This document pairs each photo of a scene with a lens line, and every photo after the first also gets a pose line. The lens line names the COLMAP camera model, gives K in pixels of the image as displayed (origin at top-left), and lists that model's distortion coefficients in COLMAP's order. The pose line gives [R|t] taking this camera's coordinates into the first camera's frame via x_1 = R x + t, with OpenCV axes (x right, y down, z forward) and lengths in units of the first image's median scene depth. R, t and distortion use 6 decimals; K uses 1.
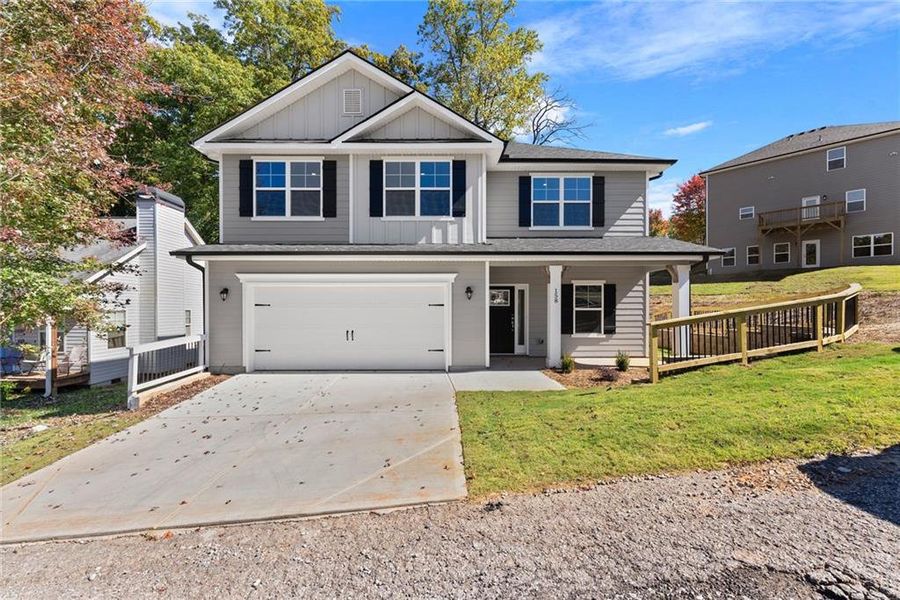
lens RADIAL K [[363.2, 0, 447.7], [0, 363.2, 307.5], [0, 0, 1]] dist [0.000462, -0.000028]
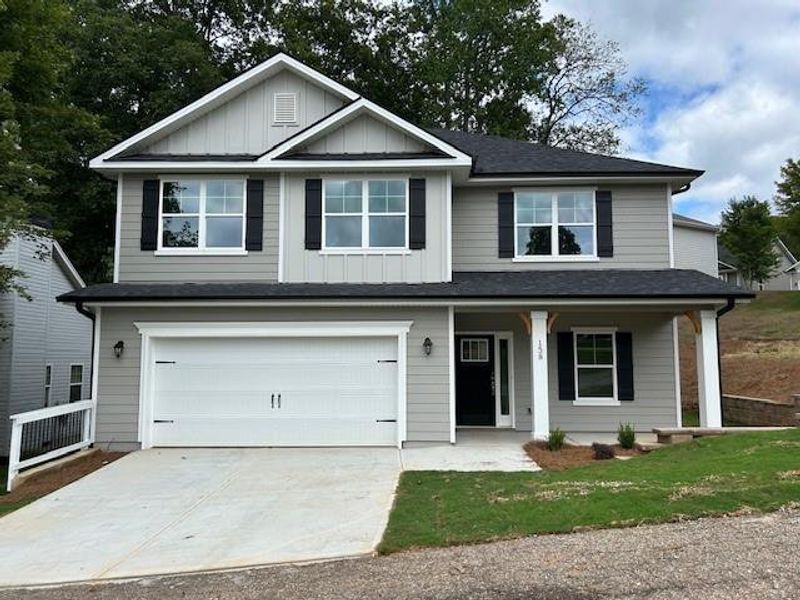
lens RADIAL K [[583.4, 0, 415.4], [0, 583.4, 299.6], [0, 0, 1]] dist [0.066043, -0.081741]
pose [[0.999471, -0.003981, -0.032279, 0.067042], [0.000859, 0.995366, -0.096152, -0.018057], [0.032512, 0.096073, 0.994843, -0.248702]]
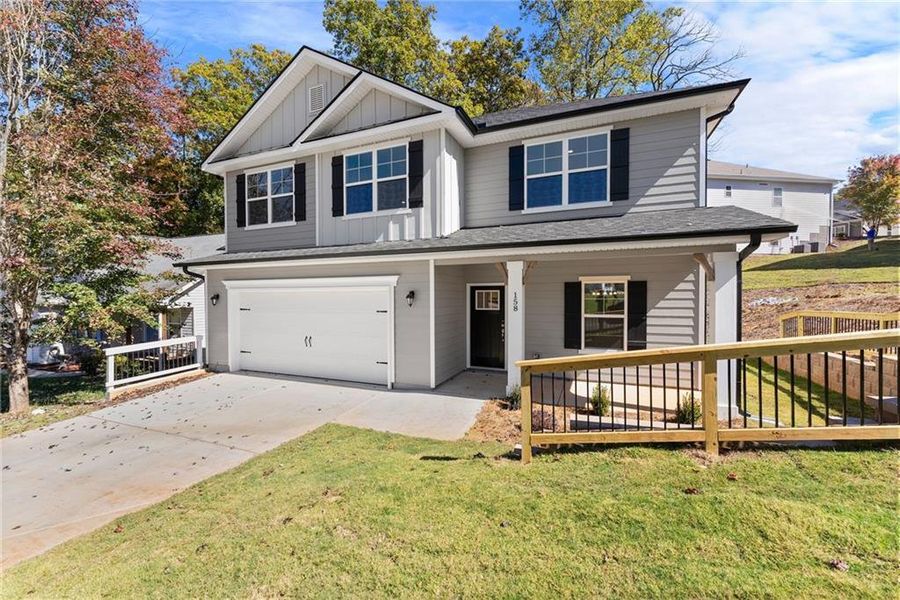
lens RADIAL K [[357.7, 0, 445.9], [0, 357.7, 300.0], [0, 0, 1]] dist [-0.000824, 0.000047]
pose [[0.921386, 0.000978, -0.388647, 0.423025], [0.004763, 0.999893, 0.013809, -0.043997], [0.388619, -0.014574, 0.921283, 0.249870]]
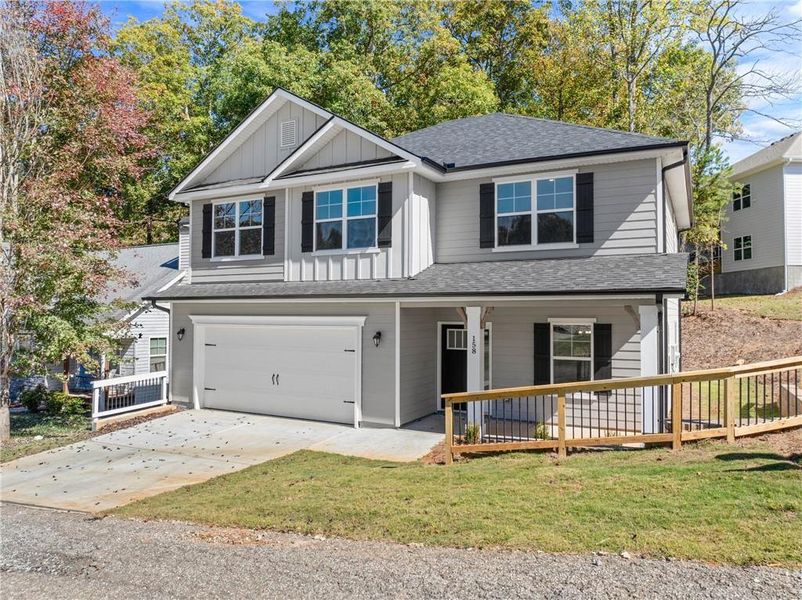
lens RADIAL K [[553.0, 0, 404.9], [0, 553.0, 292.3], [0, 0, 1]] dist [-0.026132, -0.001423]
pose [[0.887356, -0.014520, -0.460856, 0.676162], [-0.003506, 0.999263, -0.038235, -0.093540], [0.461072, 0.035544, 0.886651, -0.135850]]
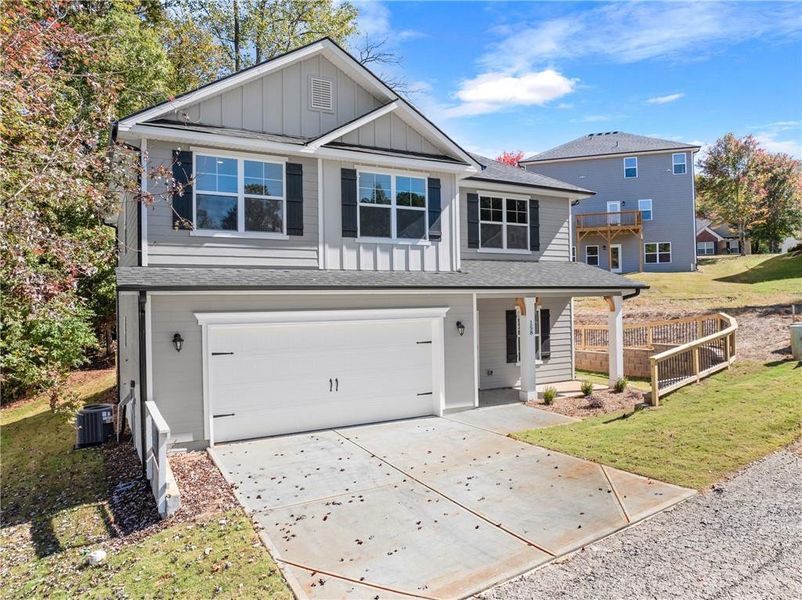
lens RADIAL K [[553.0, 0, 404.9], [0, 553.0, 292.3], [0, 0, 1]] dist [-0.026132, -0.001423]
pose [[0.877669, -0.005294, 0.479239, -0.687681], [0.016045, 0.999703, -0.018342, -0.100006], [-0.478999, 0.023787, 0.877493, -0.155598]]
